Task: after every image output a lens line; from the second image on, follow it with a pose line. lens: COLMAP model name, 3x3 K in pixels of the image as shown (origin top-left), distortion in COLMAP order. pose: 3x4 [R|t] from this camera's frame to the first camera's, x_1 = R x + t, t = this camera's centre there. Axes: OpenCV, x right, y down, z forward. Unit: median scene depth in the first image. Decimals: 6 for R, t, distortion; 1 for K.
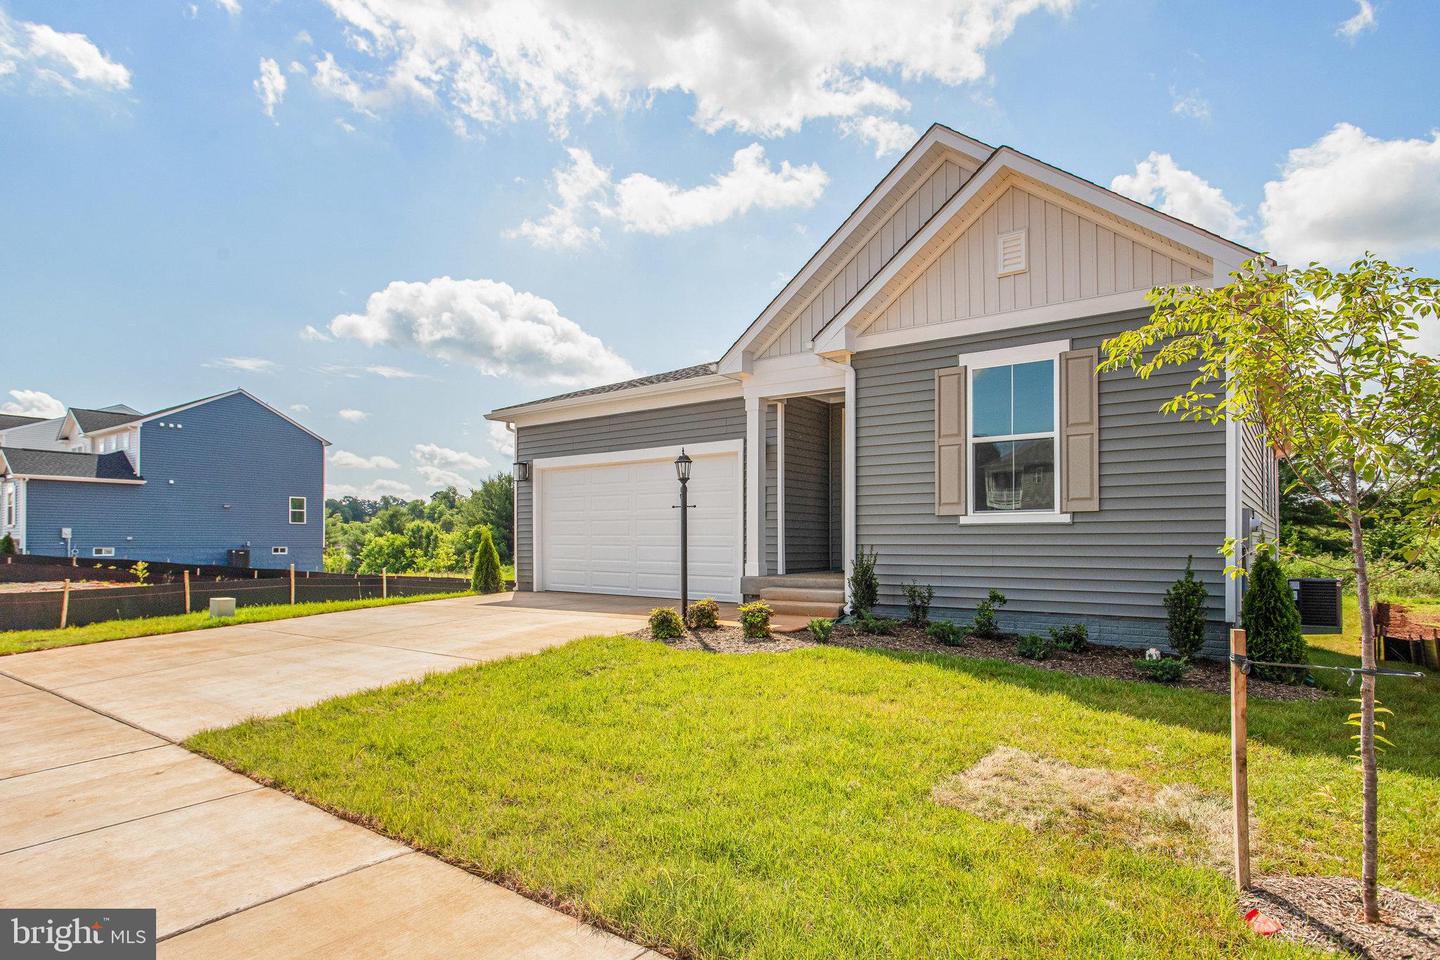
lens RADIAL K [[762.7, 0, 707.8], [0, 762.7, 523.2], [0, 0, 1]] dist [-0.001175, 0.000122]
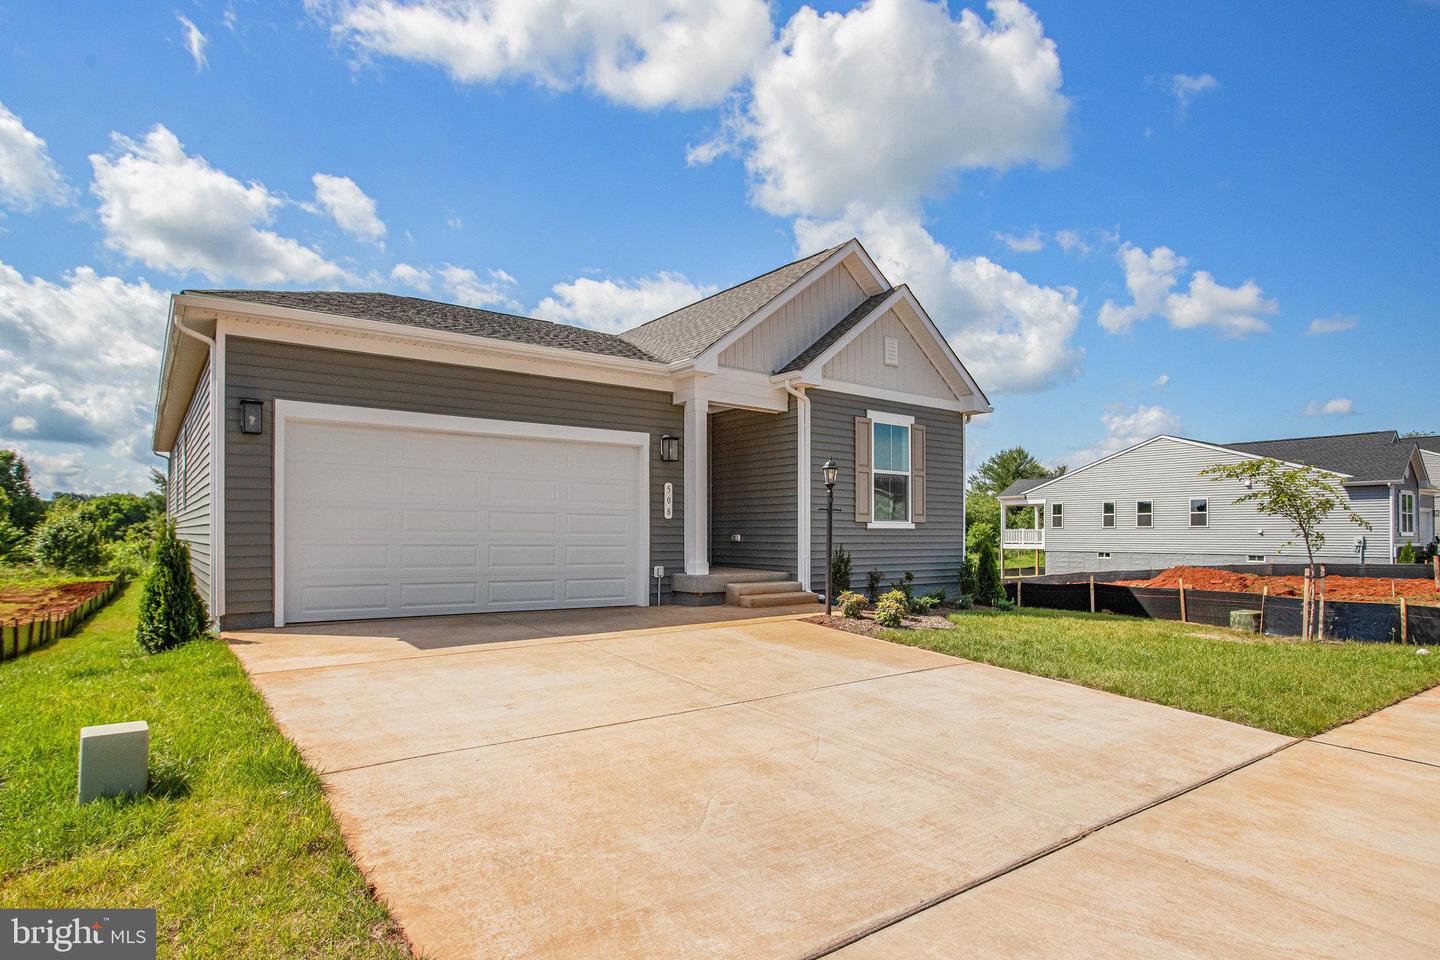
lens RADIAL K [[762.7, 0, 707.8], [0, 762.7, 523.2], [0, 0, 1]] dist [-0.001175, 0.000122]
pose [[0.314816, 0.017580, 0.948990, -1.128018], [-0.023374, 0.999669, -0.010765, 0.013882], [-0.948865, -0.018793, 0.315123, 0.839336]]
